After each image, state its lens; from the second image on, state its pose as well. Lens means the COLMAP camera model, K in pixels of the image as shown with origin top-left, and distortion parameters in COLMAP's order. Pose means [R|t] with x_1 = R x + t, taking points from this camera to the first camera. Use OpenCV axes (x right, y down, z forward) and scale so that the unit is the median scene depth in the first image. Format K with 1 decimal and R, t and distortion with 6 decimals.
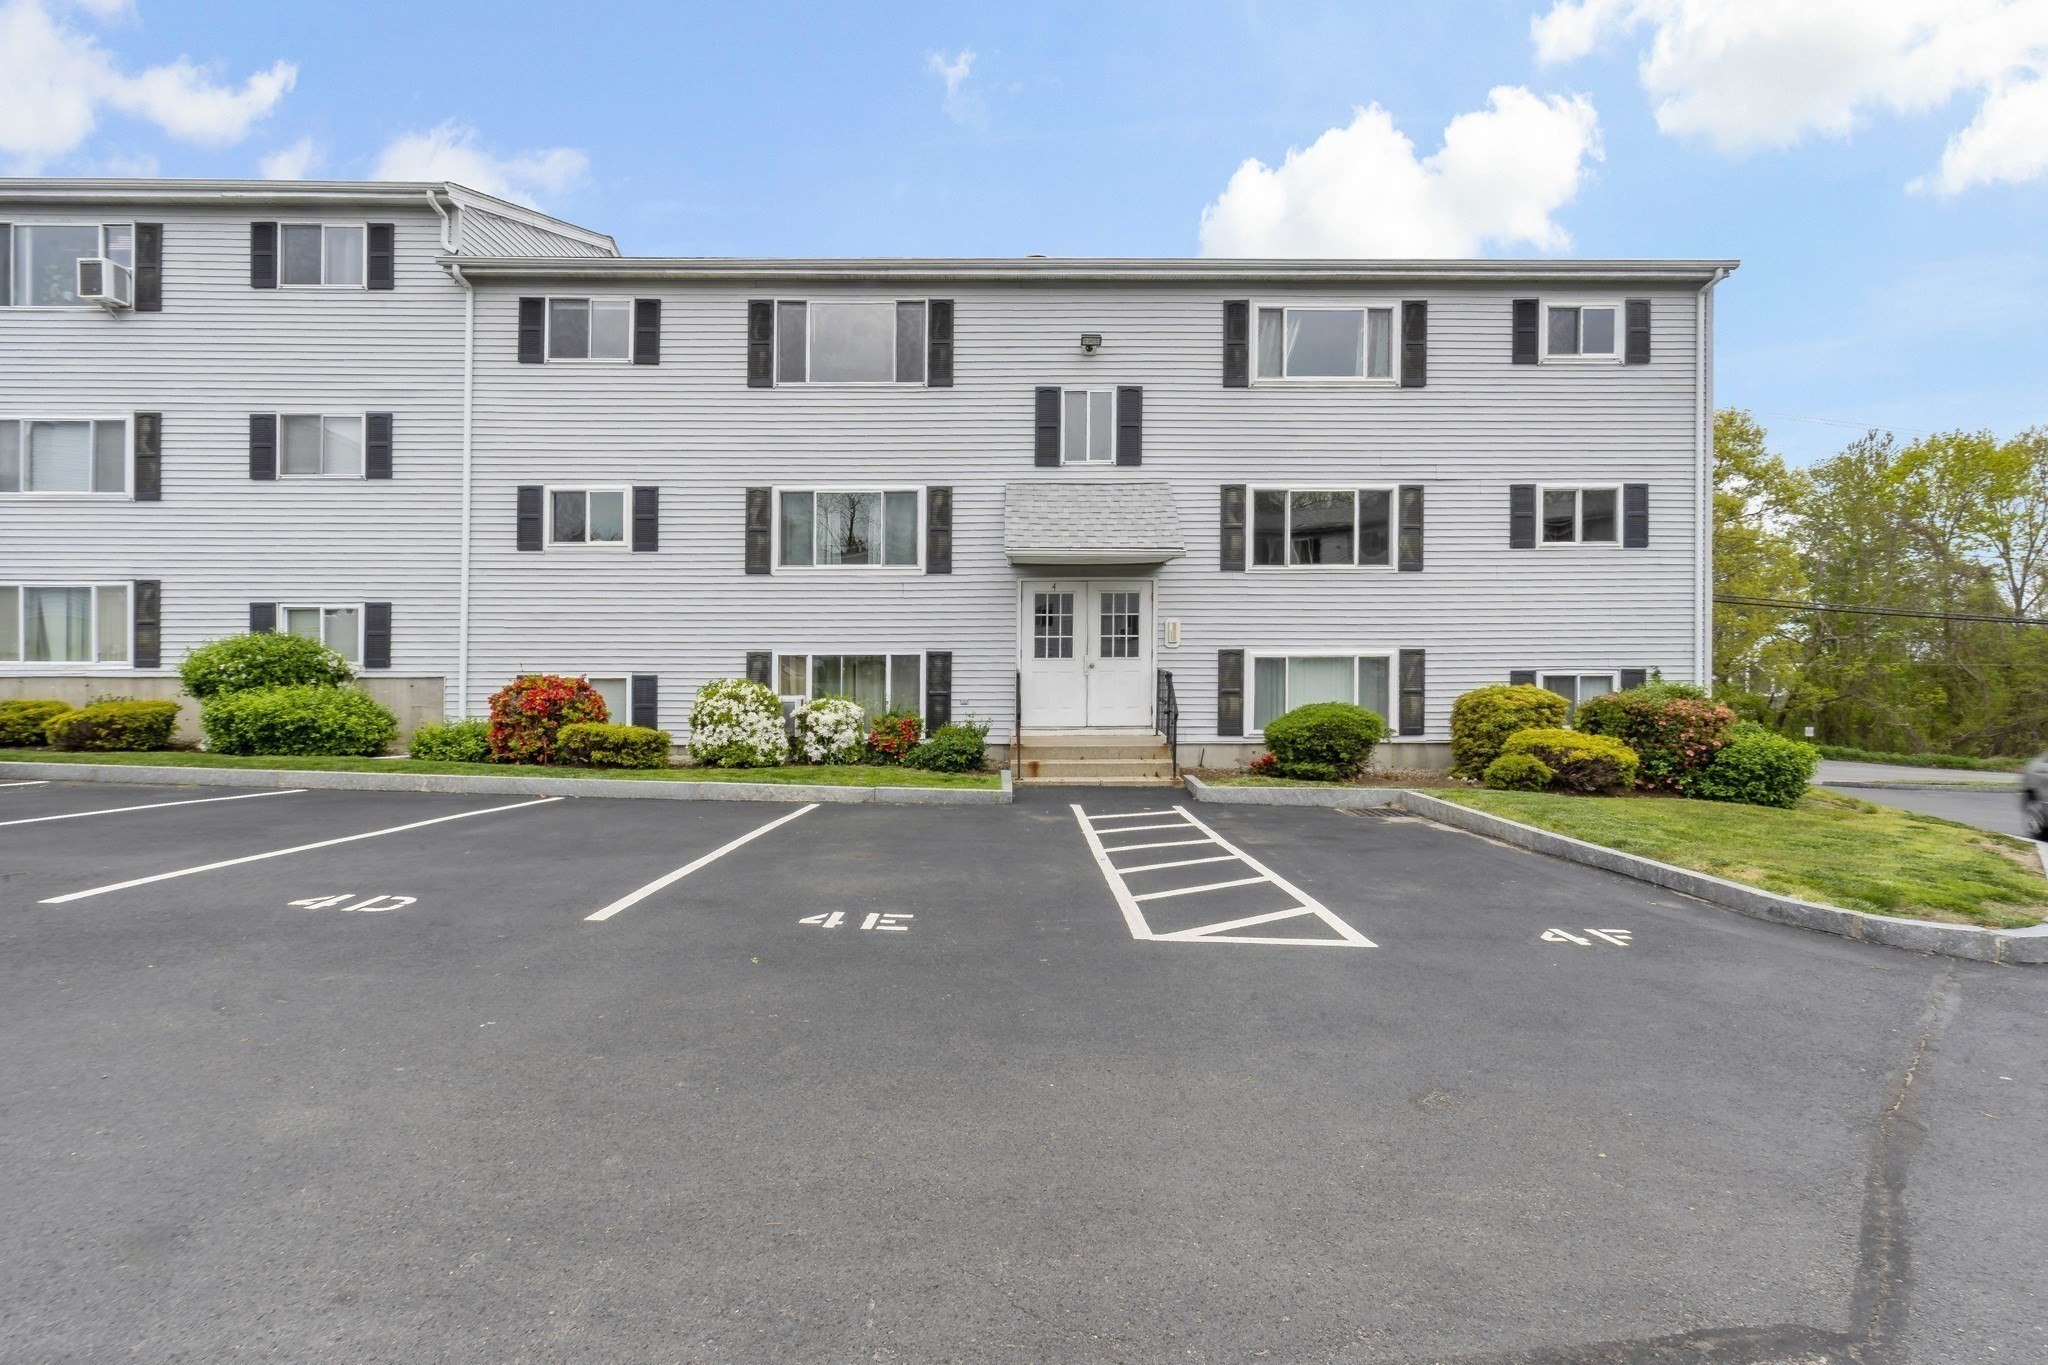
lens RADIAL K [[914.9, 0, 1015.7], [0, 914.9, 676.7], [0, 0, 1]] dist [-0.003973, 0.003438]
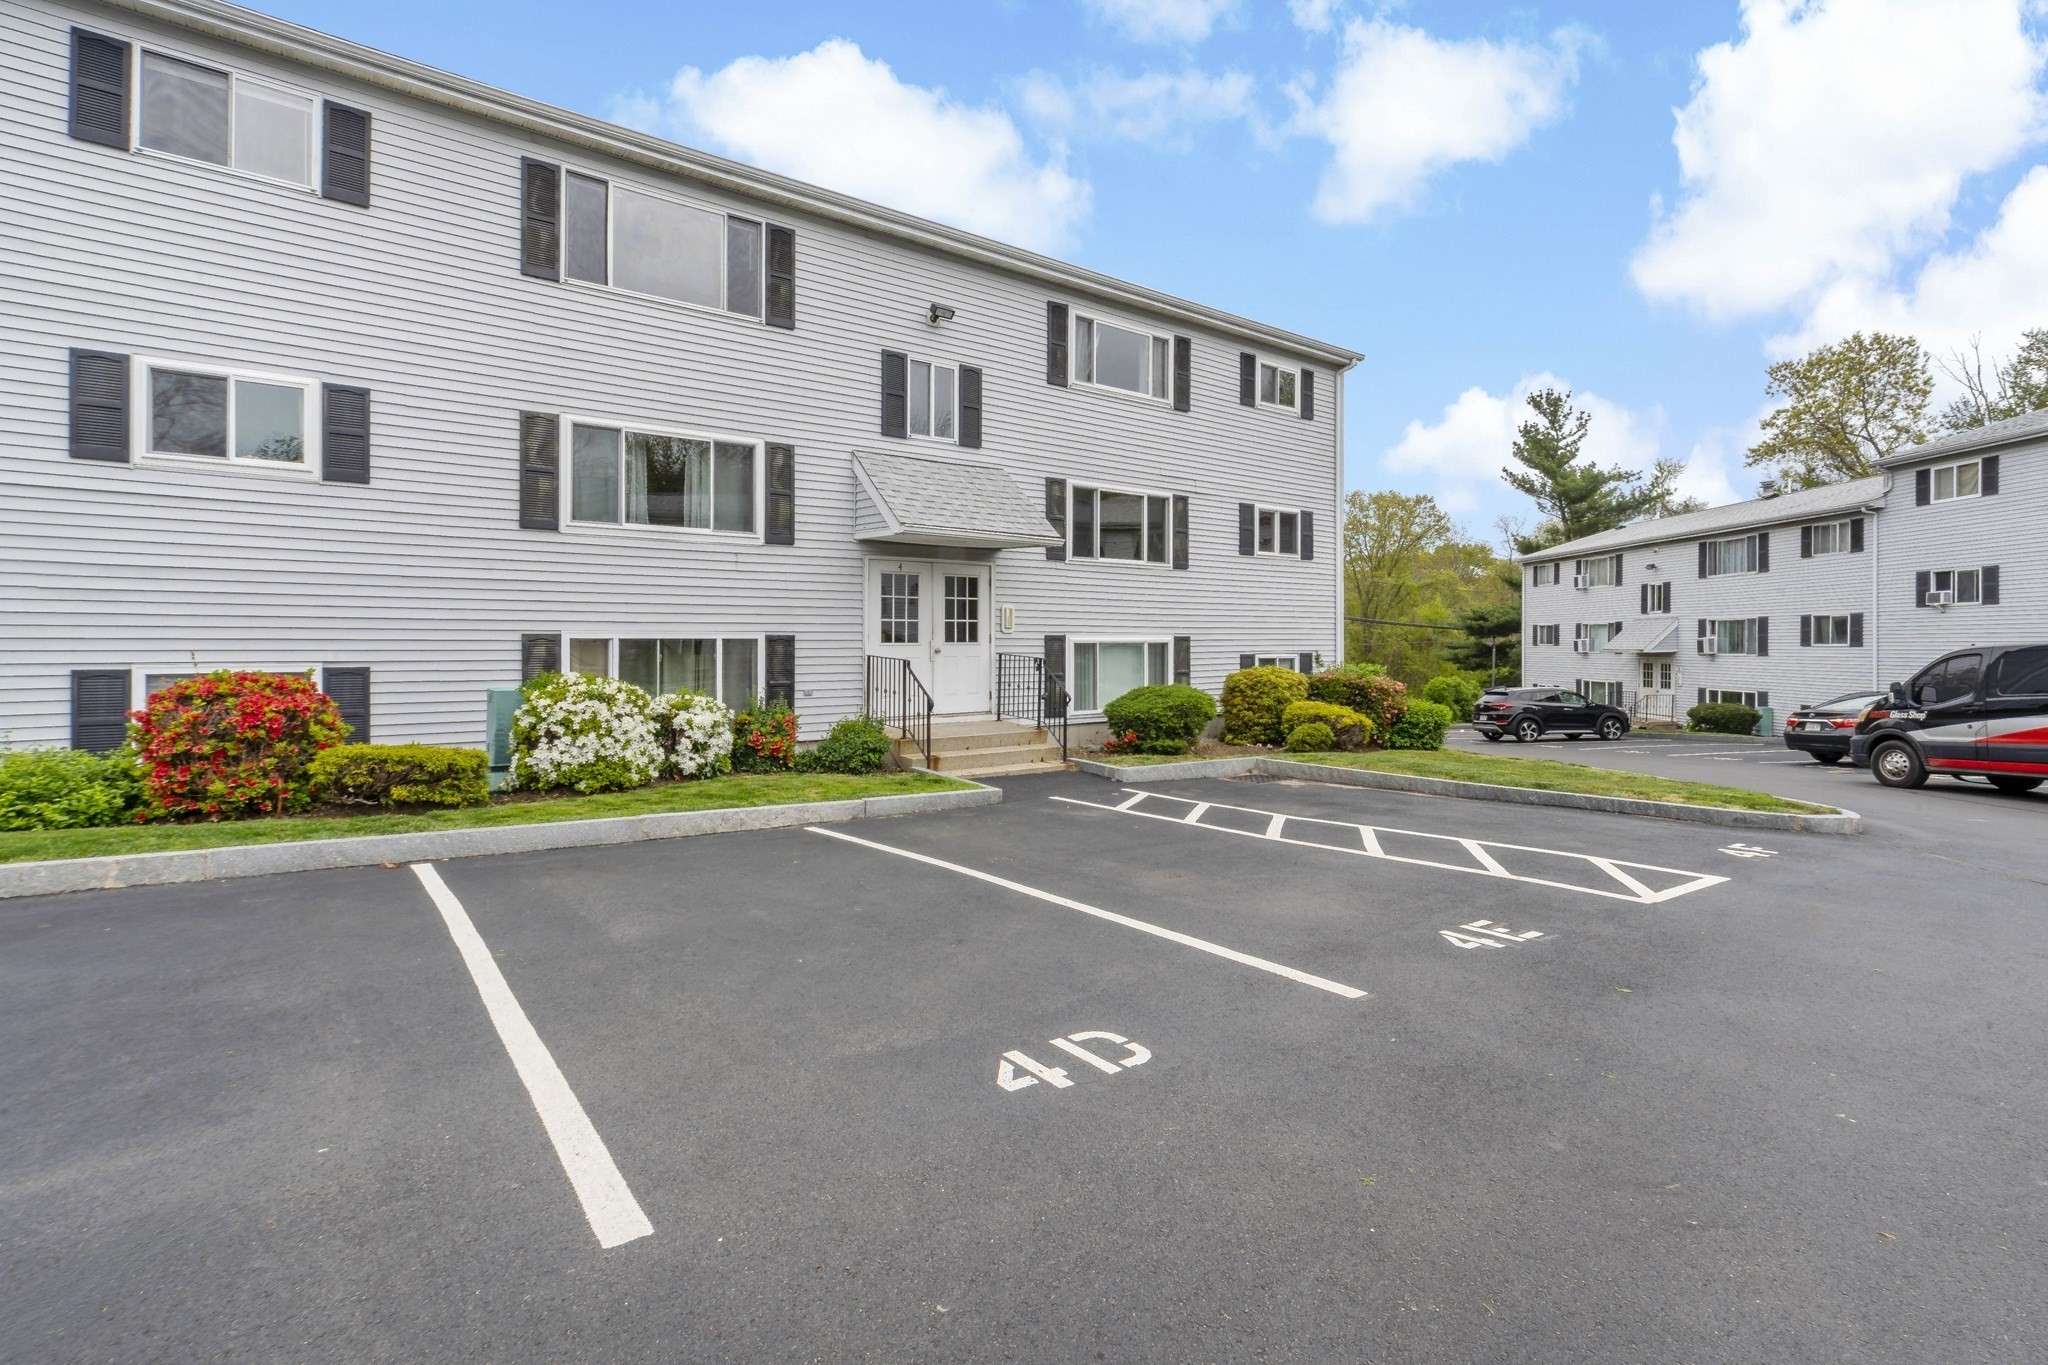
lens RADIAL K [[914.9, 0, 1065.0], [0, 914.9, 651.9], [0, 0, 1]] dist [-0.003973, 0.003438]
pose [[0.808175, -0.003397, 0.588933, -0.373631], [0.001230, 0.999991, 0.004080, -0.014851], [-0.588942, -0.002573, 0.808171, 0.146485]]
